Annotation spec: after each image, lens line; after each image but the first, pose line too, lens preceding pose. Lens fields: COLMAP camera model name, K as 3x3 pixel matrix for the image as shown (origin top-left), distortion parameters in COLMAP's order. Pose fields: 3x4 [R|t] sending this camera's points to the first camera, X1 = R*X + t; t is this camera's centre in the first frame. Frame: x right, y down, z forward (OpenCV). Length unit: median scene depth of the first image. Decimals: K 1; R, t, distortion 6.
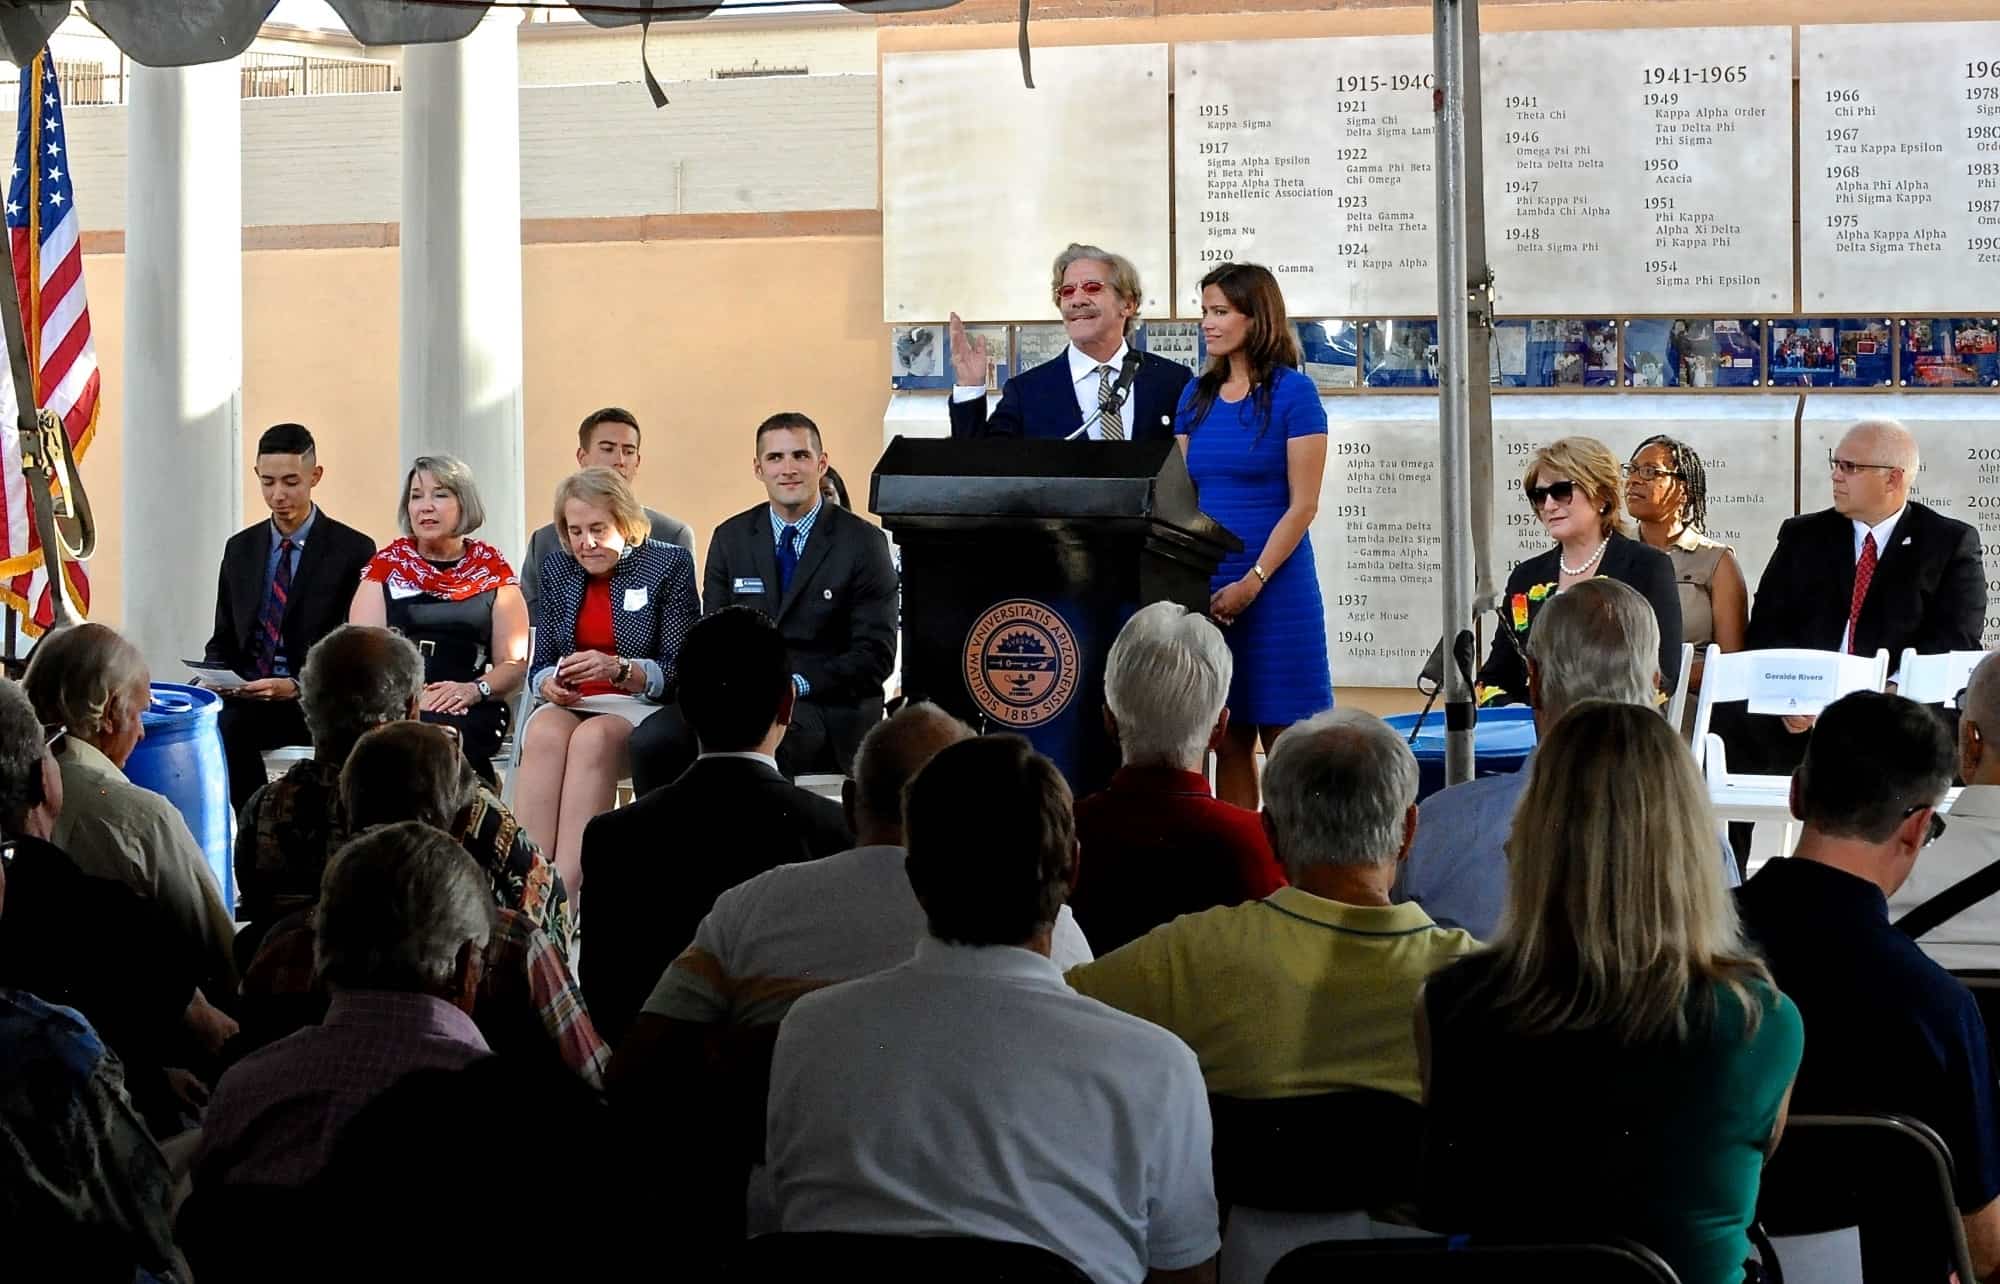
lens RADIAL K [[4657.1, 0, 1004.8], [0, 4657.1, 635.4], [0, 0, 1]] dist [-0.238319, 0.000000]
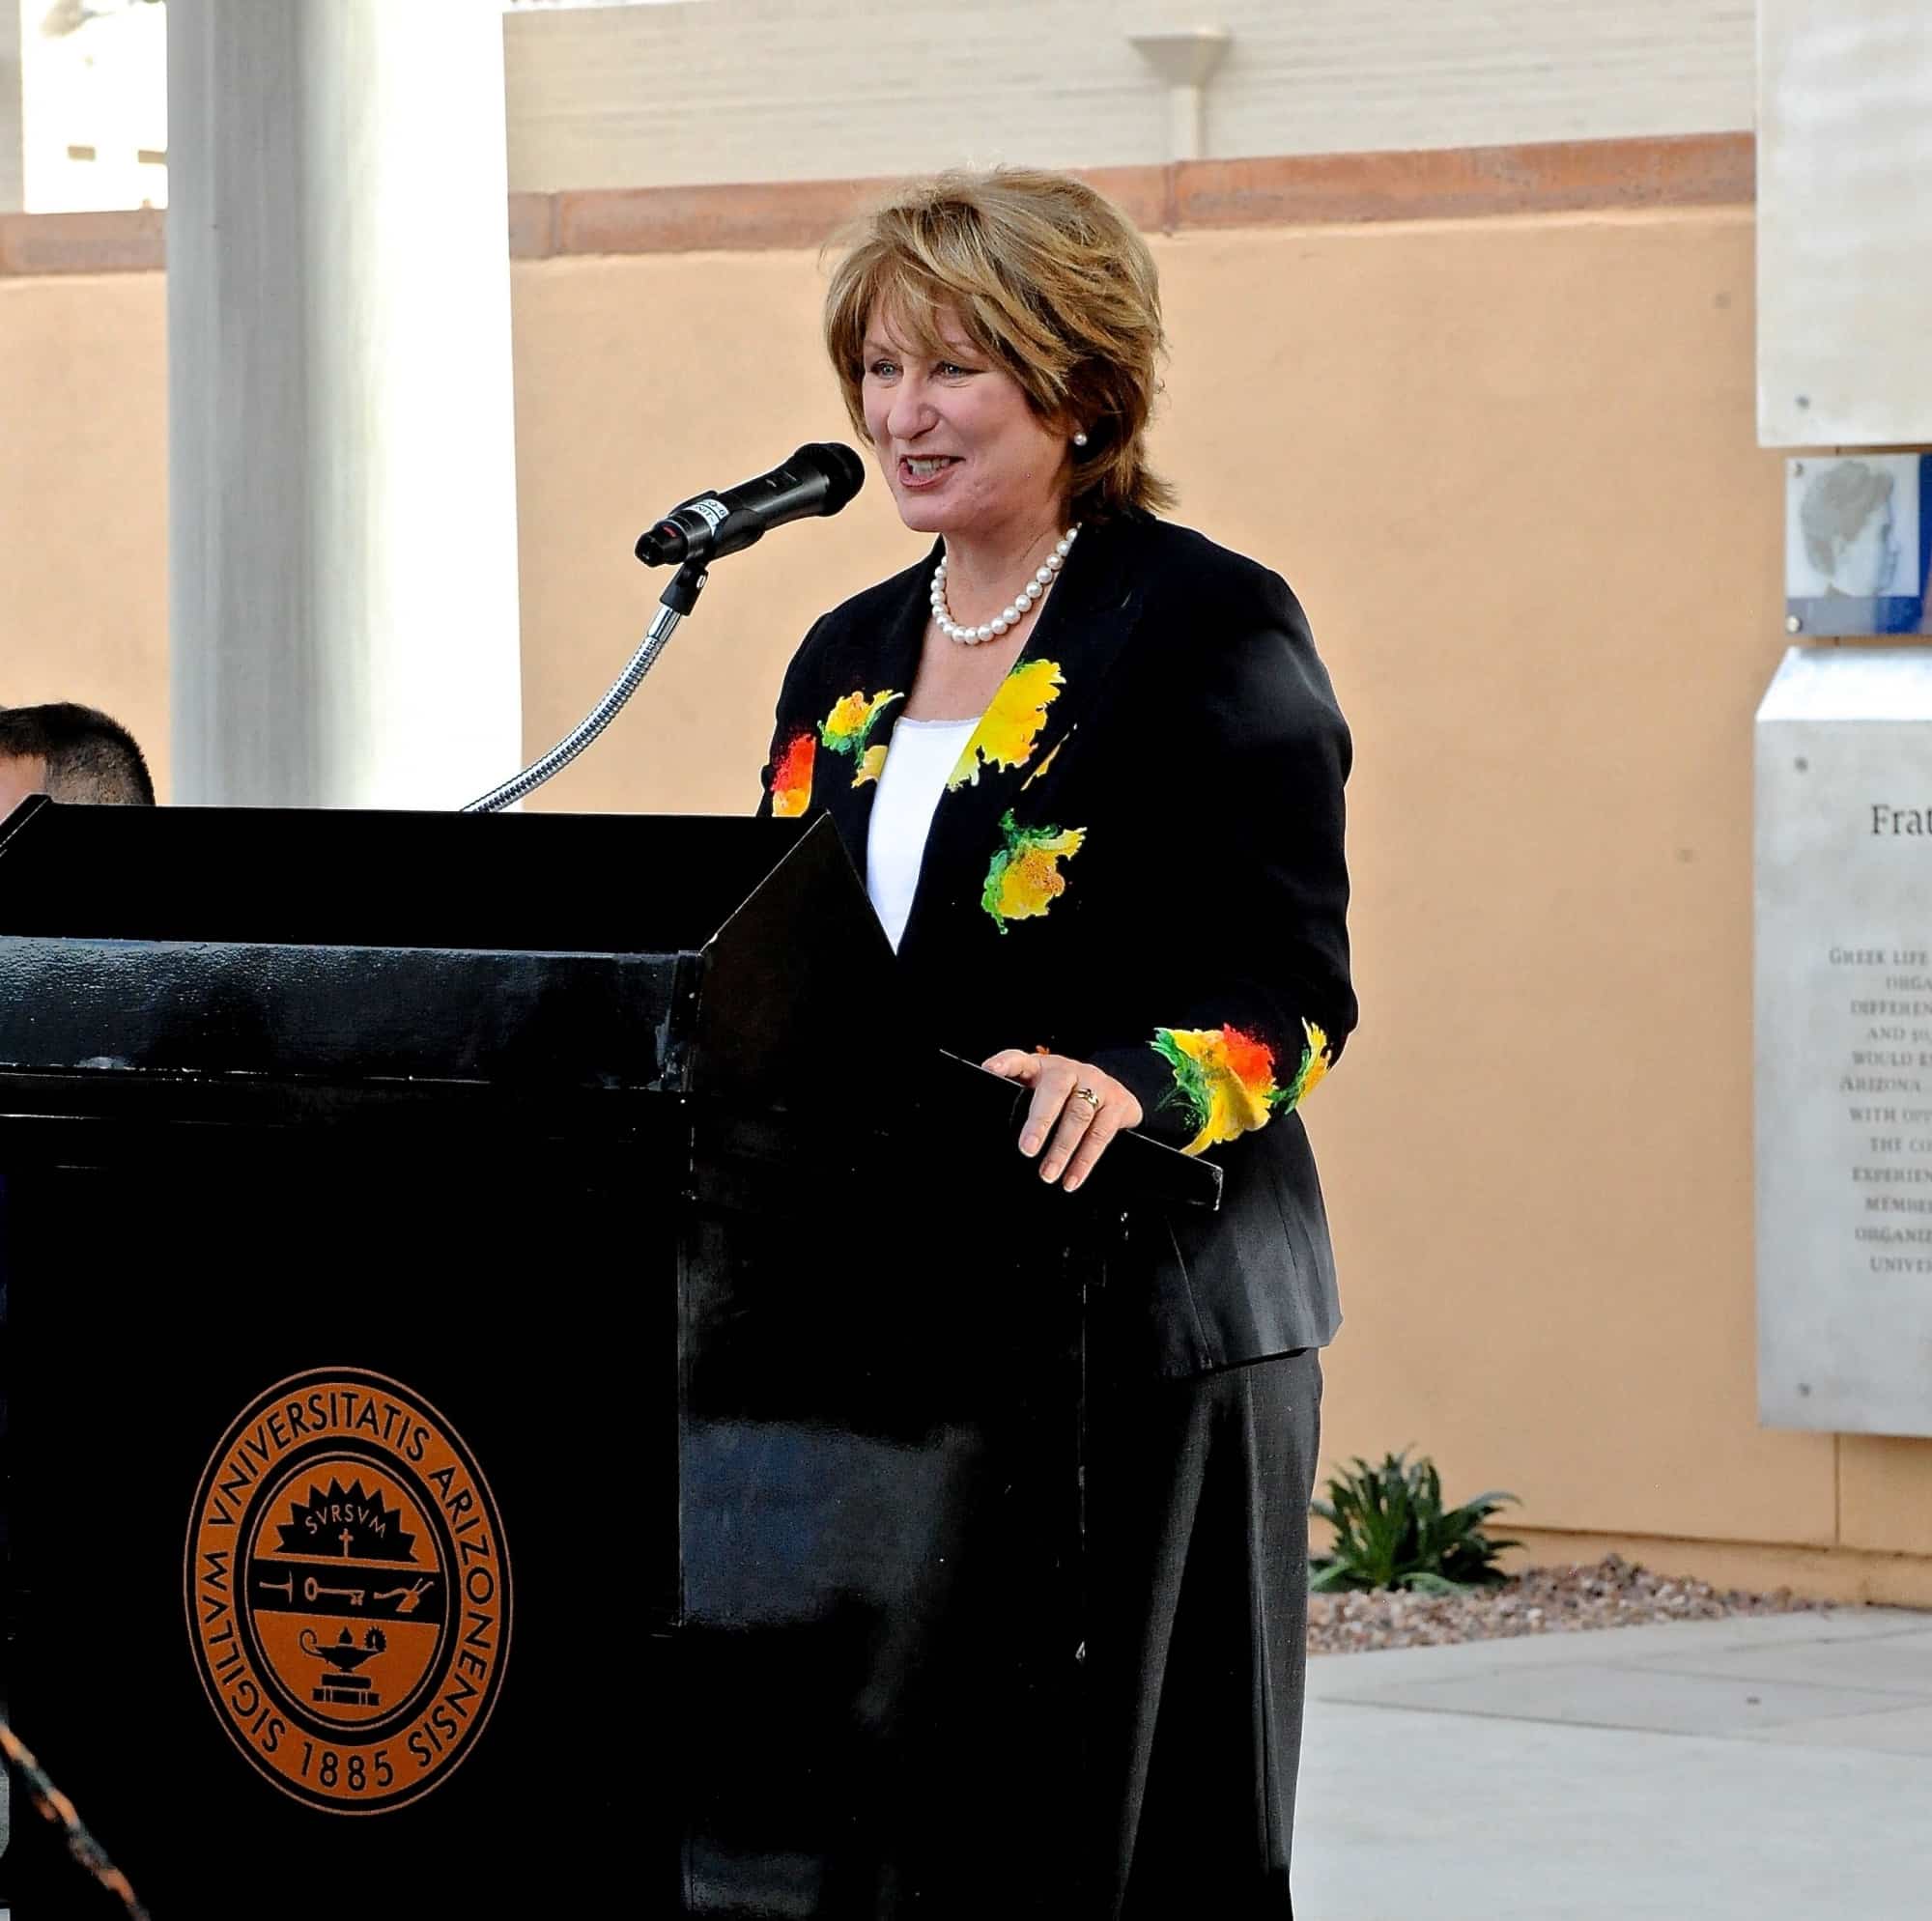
lens RADIAL K [[10226.4, 0, 961.0], [0, 10226.4, 970.5], [0, 0, 1]] dist [0.350779, 0.000000]
pose [[0.969863, 0.004820, -0.243603, 0.115026], [-0.009604, 0.999784, -0.018453, -0.012443], [0.243462, 0.020236, 0.969699, 0.231686]]
